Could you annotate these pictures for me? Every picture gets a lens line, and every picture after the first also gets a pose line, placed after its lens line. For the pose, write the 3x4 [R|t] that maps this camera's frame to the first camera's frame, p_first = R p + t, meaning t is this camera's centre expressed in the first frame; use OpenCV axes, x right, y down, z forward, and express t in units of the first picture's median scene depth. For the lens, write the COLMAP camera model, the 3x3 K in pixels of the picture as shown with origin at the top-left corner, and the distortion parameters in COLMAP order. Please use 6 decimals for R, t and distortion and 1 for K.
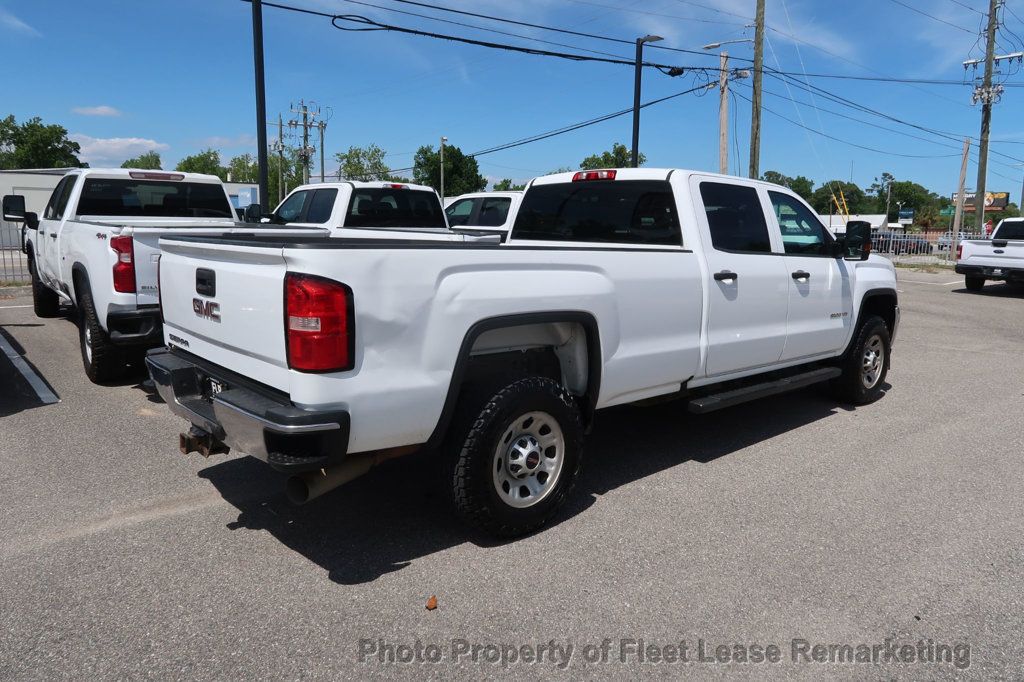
lens RADIAL K [[710.5, 0, 505.6], [0, 710.5, 341.7], [0, 0, 1]] dist [-0.037209, 0.019364]
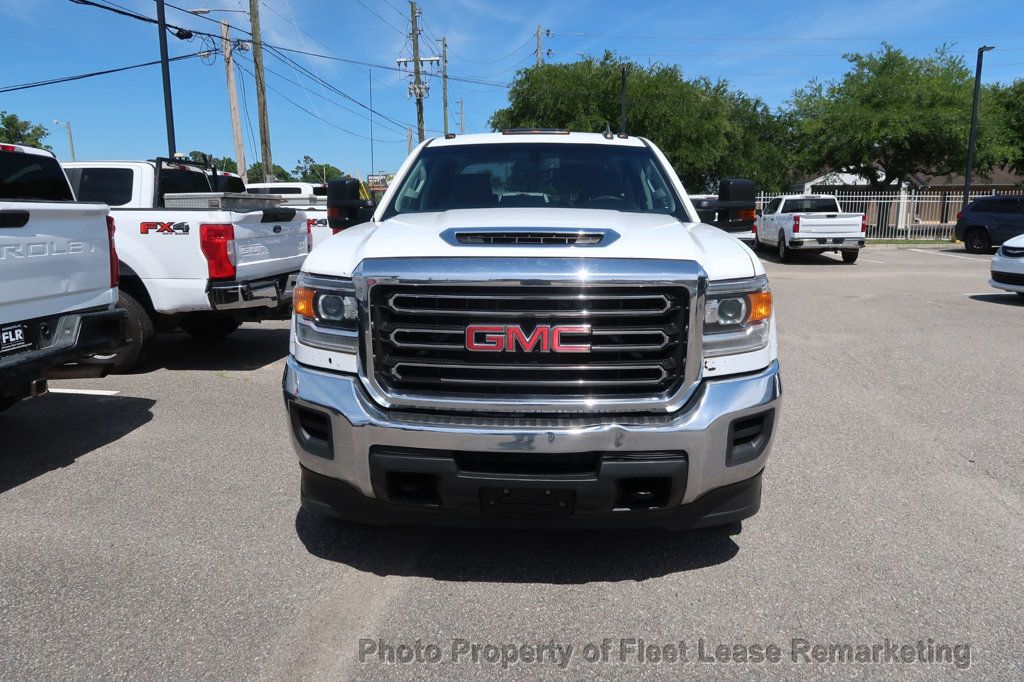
lens RADIAL K [[710.5, 0, 510.8], [0, 710.5, 344.0], [0, 0, 1]] dist [-0.037209, 0.019364]
pose [[0.718923, -0.146786, 0.679414, -0.290559], [0.127581, 0.988708, 0.078608, -0.020745], [-0.683280, 0.030167, 0.729533, 0.170389]]
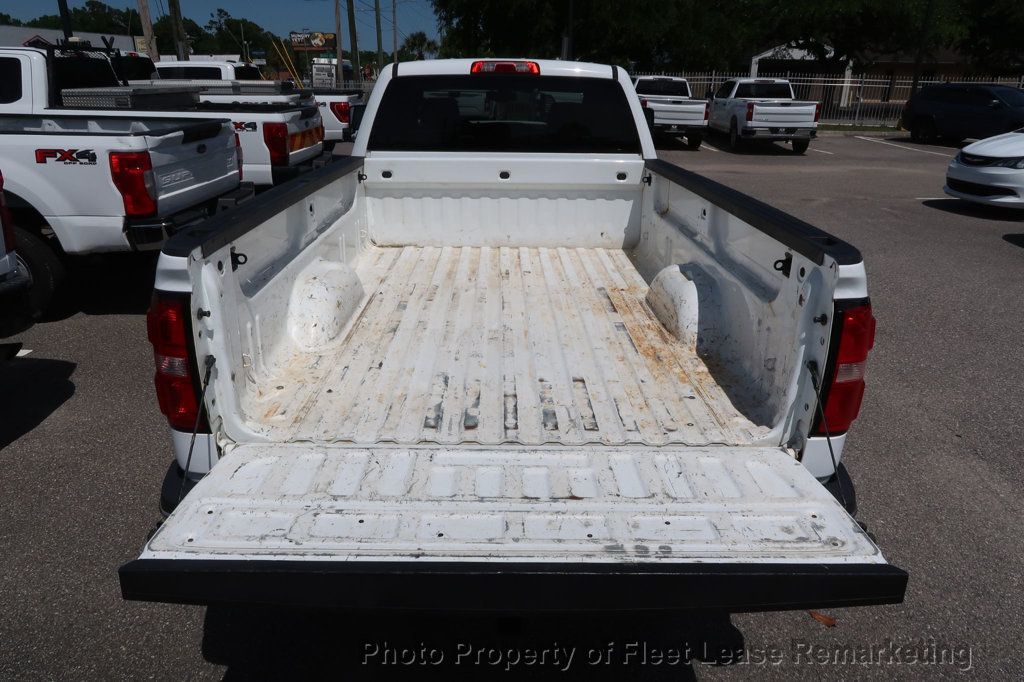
lens RADIAL K [[710.5, 0, 512.8], [0, 710.5, 345.3], [0, 0, 1]] dist [-0.037209, 0.019364]
pose [[0.654910, -0.275626, 0.703650, -0.263901], [0.117675, 0.956951, 0.265324, -0.072433], [-0.746489, -0.090961, 0.659151, 0.217763]]
